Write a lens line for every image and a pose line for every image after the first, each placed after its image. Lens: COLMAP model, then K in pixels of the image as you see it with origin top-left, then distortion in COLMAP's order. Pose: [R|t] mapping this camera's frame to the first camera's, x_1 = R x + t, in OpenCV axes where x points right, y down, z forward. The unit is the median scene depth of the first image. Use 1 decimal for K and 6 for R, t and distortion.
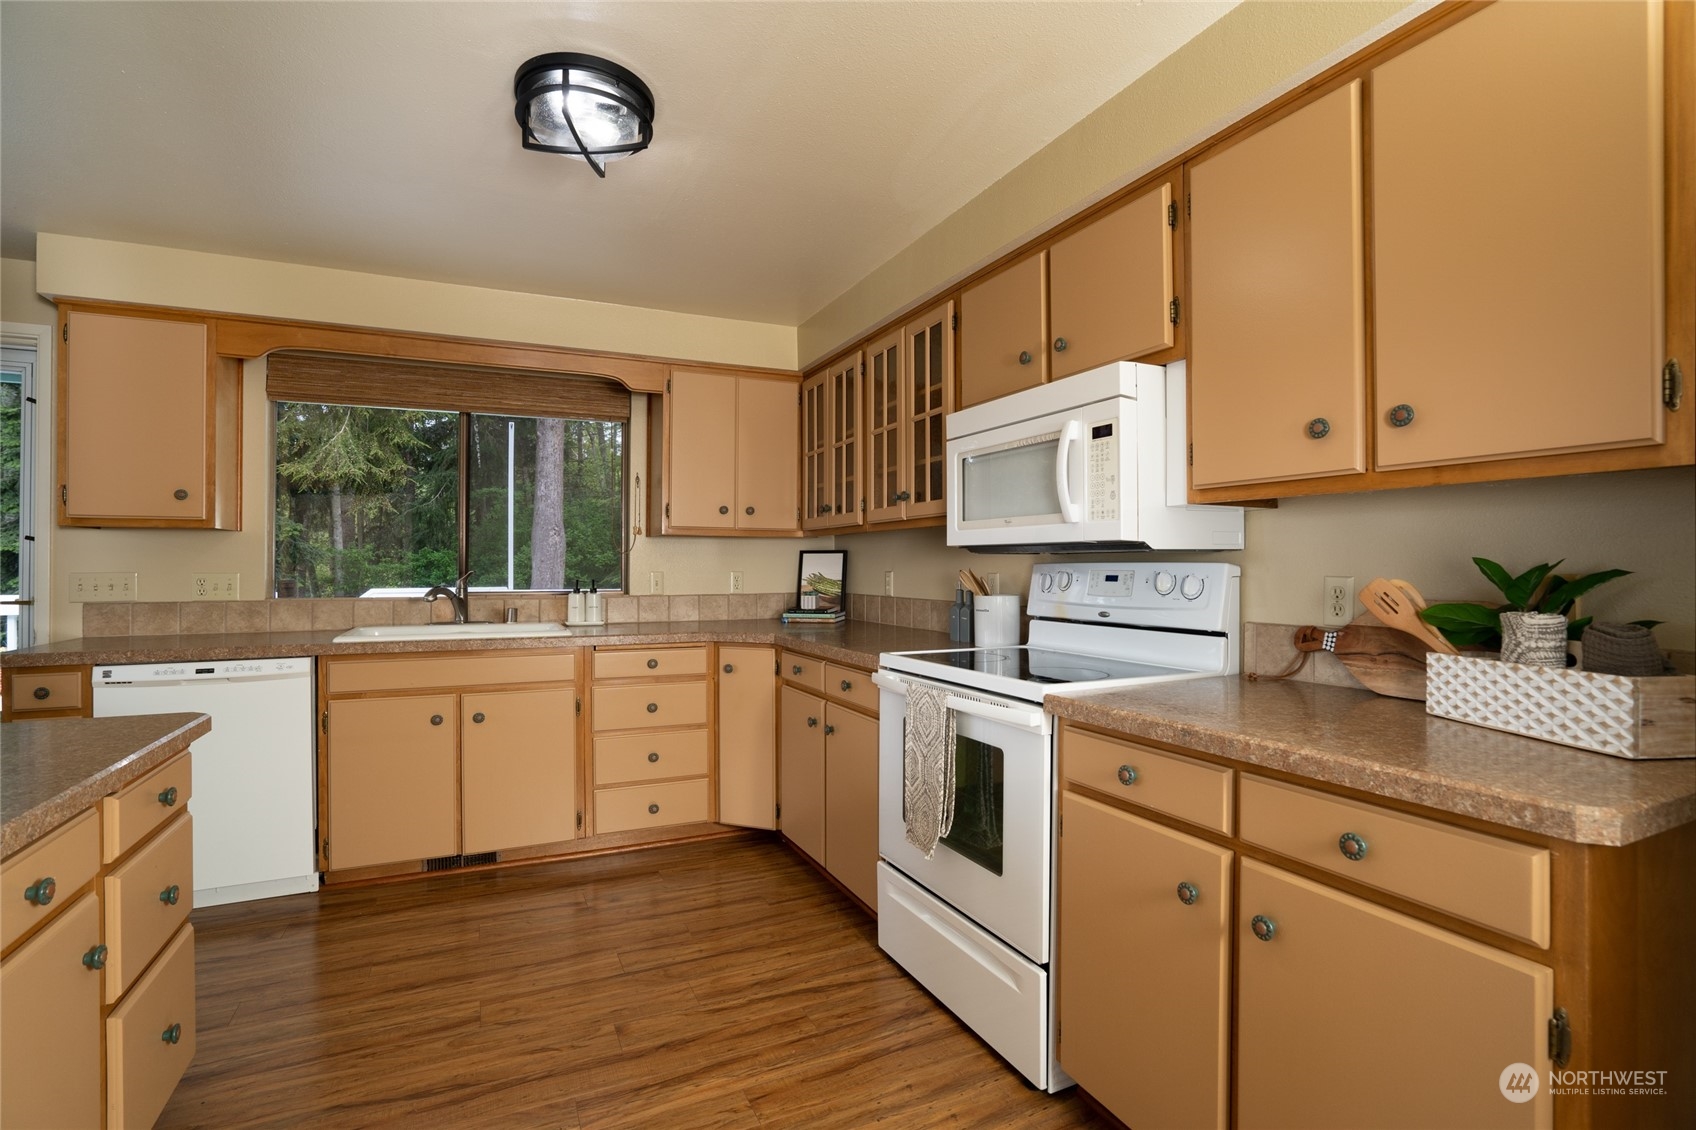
lens RADIAL K [[786.6, 0, 845.3], [0, 786.6, 566.5], [0, 0, 1]] dist [-0.025368, 0.000292]
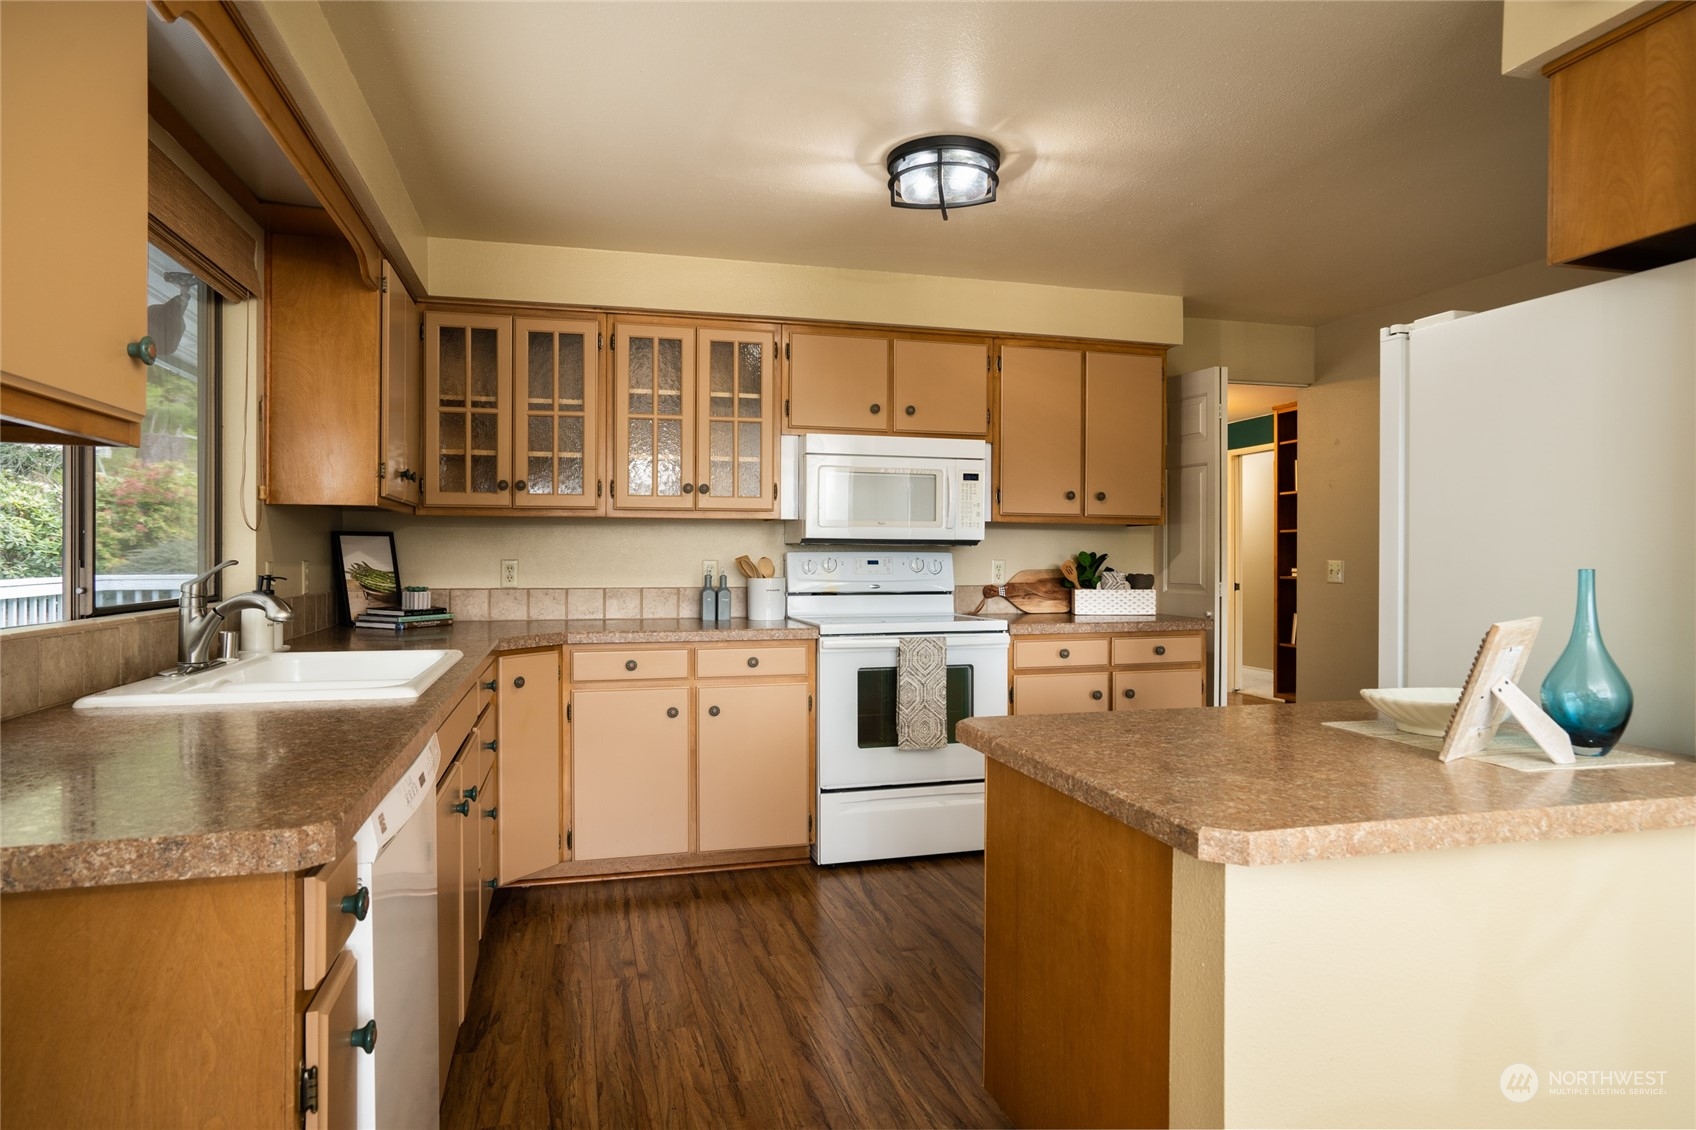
lens RADIAL K [[987.4, 0, 847.3], [0, 987.4, 559.9], [0, 0, 1]] dist [0.006838, 0.000570]
pose [[0.173328, -0.002769, 0.984860, -1.547869], [-0.001801, 0.999993, 0.003128, 0.004302], [-0.984862, -0.002316, 0.173322, 0.731901]]
